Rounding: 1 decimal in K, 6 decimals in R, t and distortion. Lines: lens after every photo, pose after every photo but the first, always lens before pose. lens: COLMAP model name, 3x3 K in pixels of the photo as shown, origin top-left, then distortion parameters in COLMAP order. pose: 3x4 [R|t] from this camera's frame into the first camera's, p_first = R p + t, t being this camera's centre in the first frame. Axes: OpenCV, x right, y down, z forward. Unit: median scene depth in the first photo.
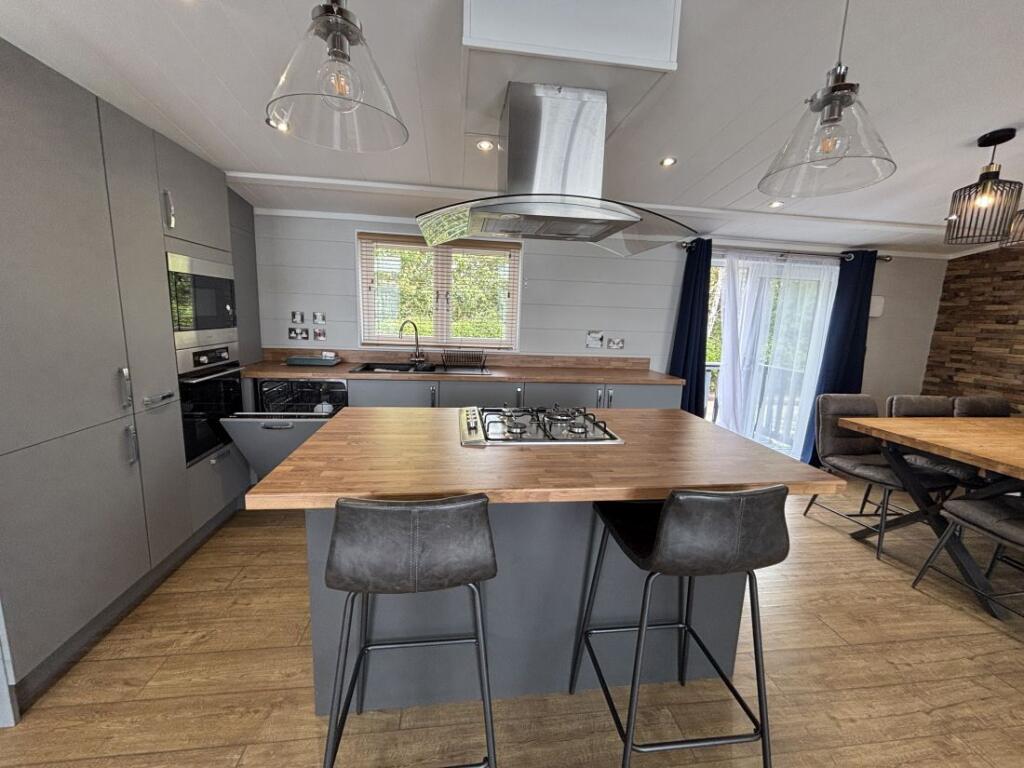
lens RADIAL K [[417.7, 0, 510.0], [0, 417.7, 382.1], [0, 0, 1]] dist [0.001412, 0.000289]
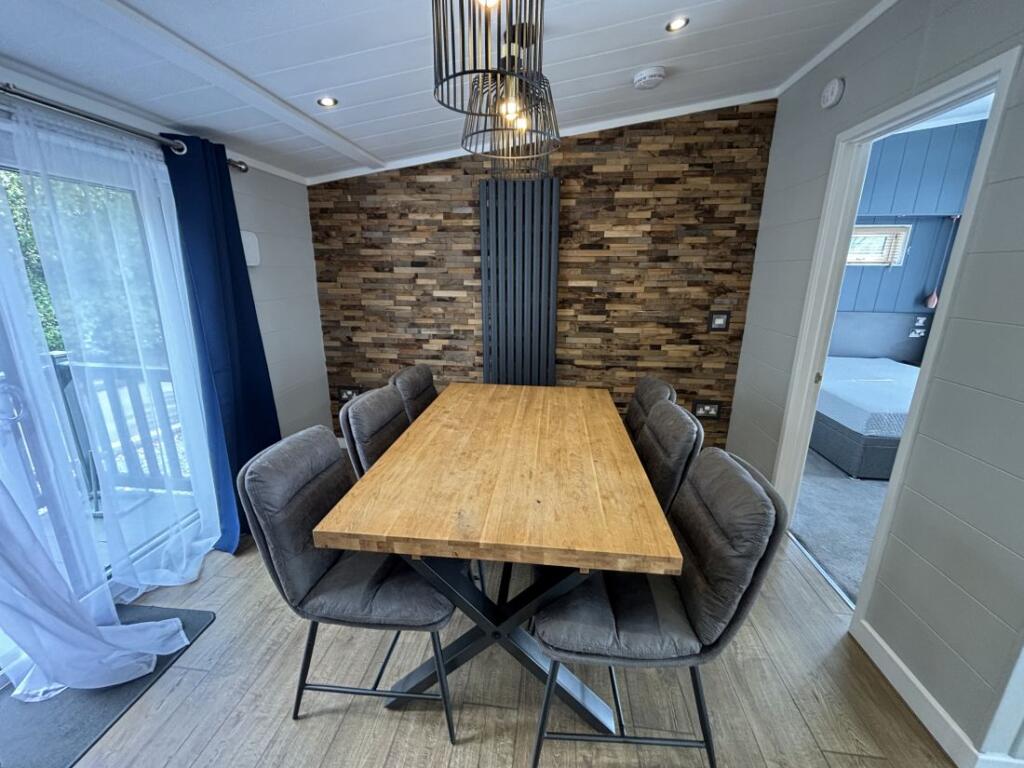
lens RADIAL K [[417.7, 0, 509.6], [0, 417.7, 381.7], [0, 0, 1]] dist [0.001412, 0.000289]
pose [[0.244568, -0.288804, 0.925623, 0.358054], [0.158096, 0.953716, 0.255797, -0.095747], [-0.956657, 0.083778, 0.278907, 0.497310]]
